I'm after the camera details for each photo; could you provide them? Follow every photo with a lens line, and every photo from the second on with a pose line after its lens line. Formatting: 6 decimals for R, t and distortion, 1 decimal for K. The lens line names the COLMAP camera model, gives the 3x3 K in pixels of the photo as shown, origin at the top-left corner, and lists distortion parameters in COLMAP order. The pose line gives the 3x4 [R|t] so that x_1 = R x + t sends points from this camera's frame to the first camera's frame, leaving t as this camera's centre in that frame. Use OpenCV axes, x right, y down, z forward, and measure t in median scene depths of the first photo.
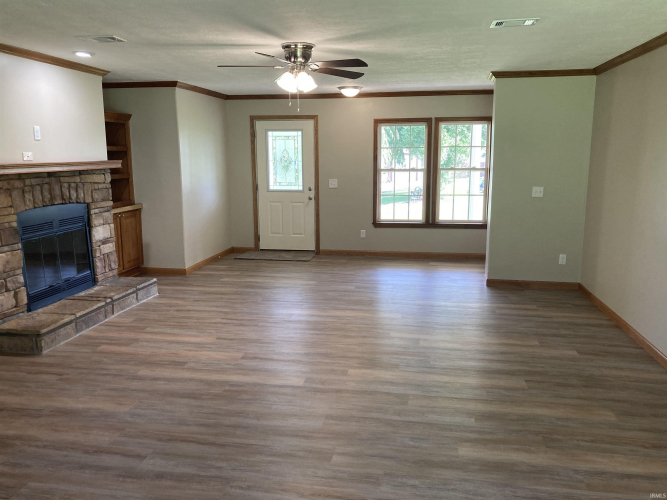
lens RADIAL K [[550.4, 0, 333.5], [0, 550.4, 250.0], [0, 0, 1]] dist [0.003176, -0.003788]
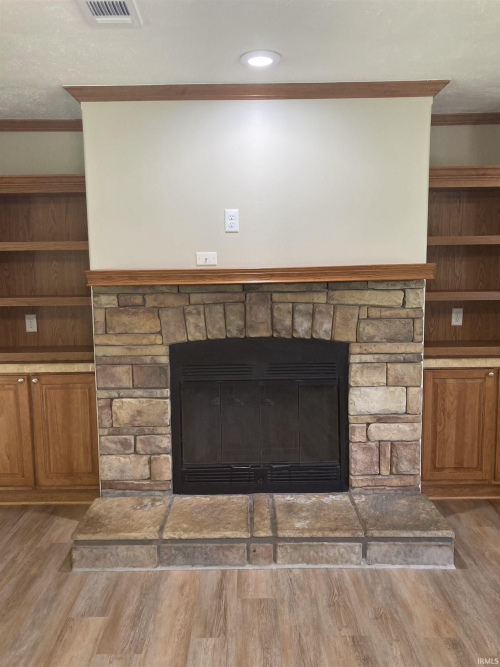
lens RADIAL K [[550.4, 0, 249.8], [0, 550.4, 322.0], [0, 0, 1]] dist [0.003176, -0.003788]
pose [[0.159959, 0.118306, -0.980009, 0.072606], [-0.155288, 0.983446, 0.093374, -0.148052], [0.974833, 0.137248, 0.175682, 0.852020]]
